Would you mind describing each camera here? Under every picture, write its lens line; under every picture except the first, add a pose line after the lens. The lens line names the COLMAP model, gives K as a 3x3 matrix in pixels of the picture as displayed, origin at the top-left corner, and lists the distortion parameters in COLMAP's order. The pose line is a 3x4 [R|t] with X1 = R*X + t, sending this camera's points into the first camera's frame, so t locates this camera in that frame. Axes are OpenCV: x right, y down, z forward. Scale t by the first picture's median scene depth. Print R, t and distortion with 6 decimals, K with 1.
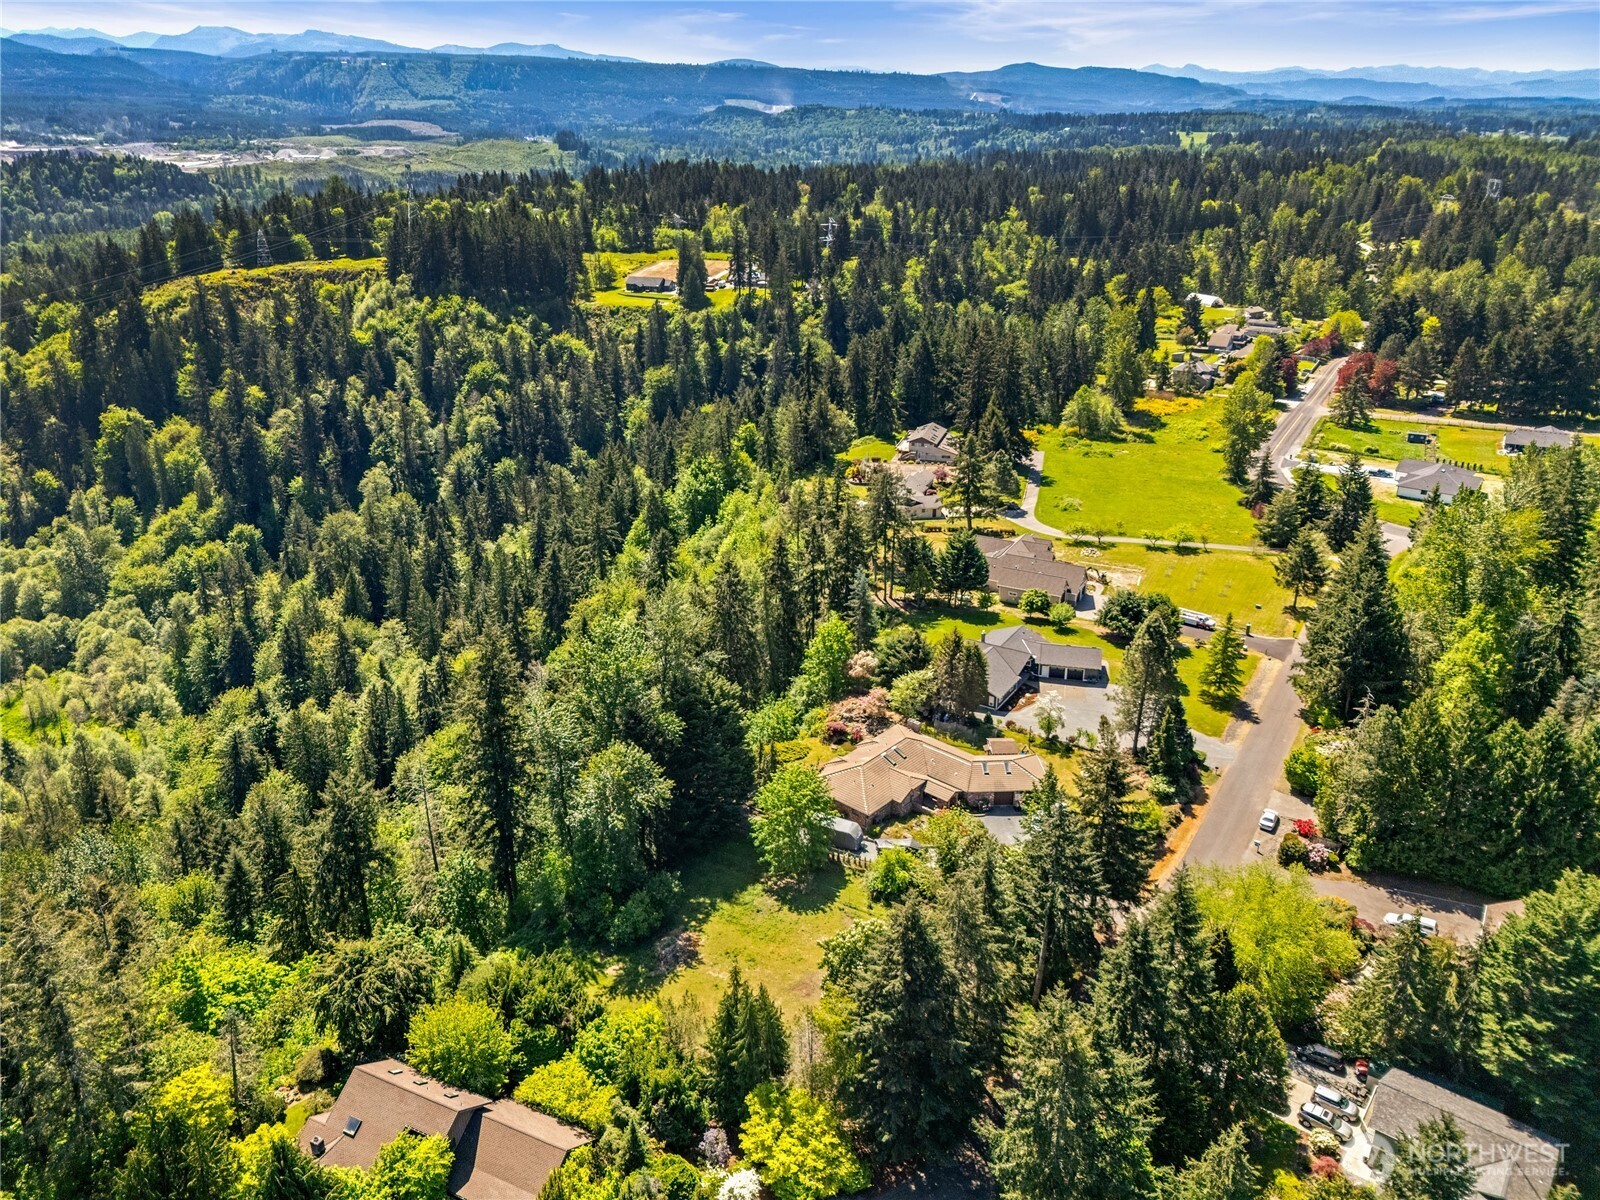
lens RADIAL K [[1159.9, 0, 809.0], [0, 1159.9, 597.8], [0, 0, 1]] dist [0.059688, -0.058526]
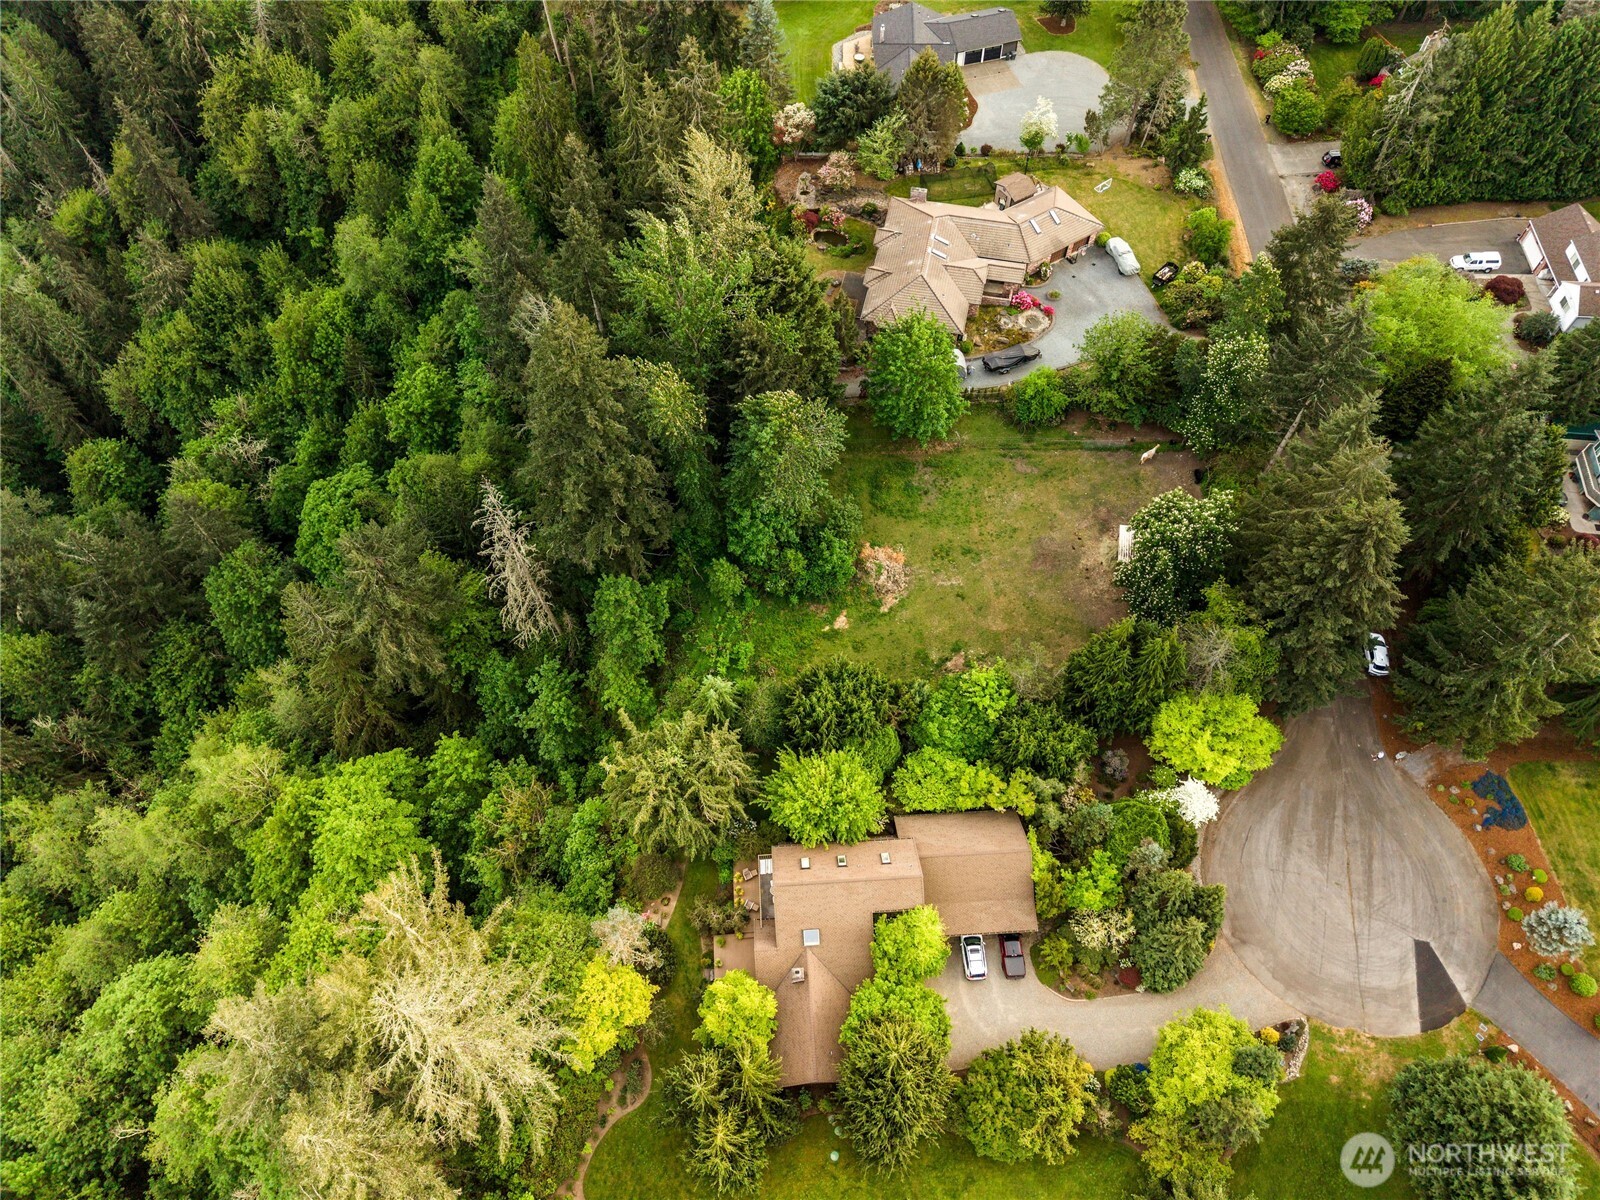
lens RADIAL K [[1051.3, 0, 795.7], [0, 1051.3, 596.6], [0, 0, 1]] dist [0.052754, -0.071172]
pose [[0.874690, -0.419448, 0.242860, -0.113970], [0.200392, 0.769204, 0.606769, -0.057247], [-0.441316, -0.482067, 0.756869, 0.122120]]
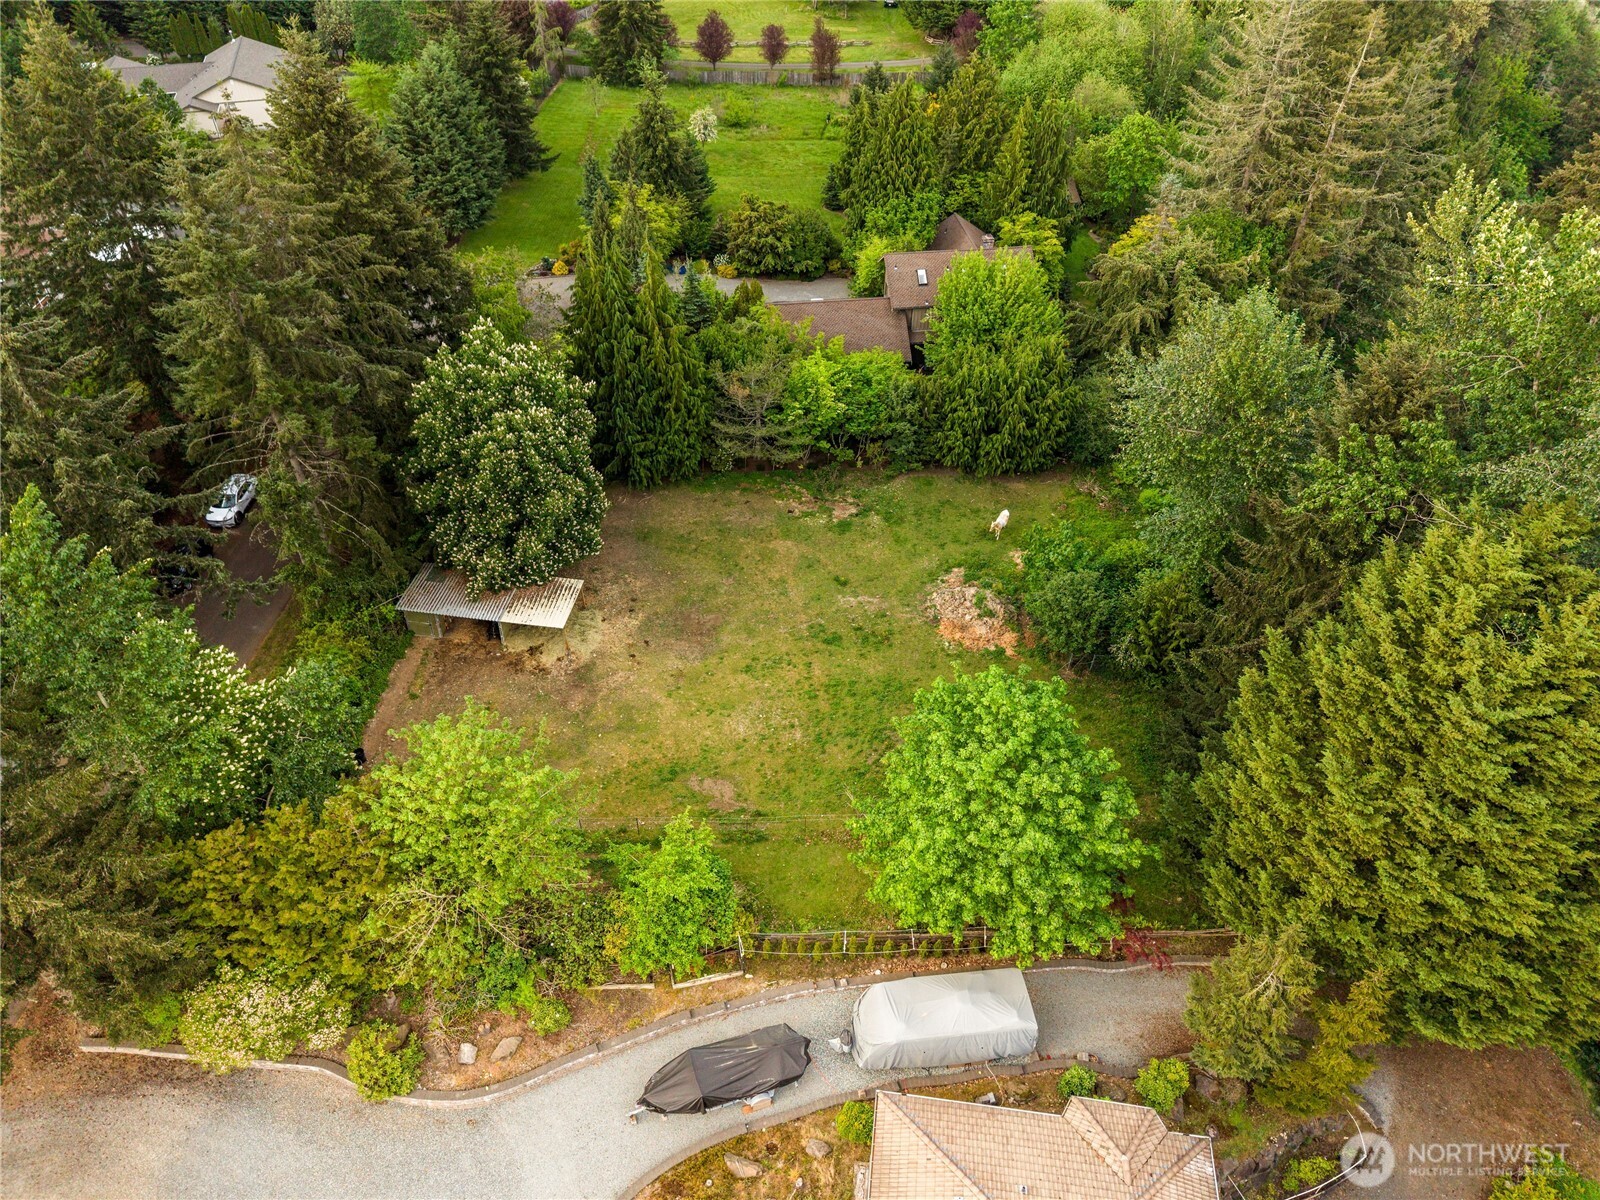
lens RADIAL K [[1049.5, 0, 812.6], [0, 1049.5, 601.6], [0, 0, 1]] dist [0.067189, -0.140725]
pose [[-0.826586, 0.363918, -0.429325, 0.045363], [-0.236234, 0.468032, 0.851551, -0.027951], [0.510833, 0.805301, -0.300899, 0.332186]]
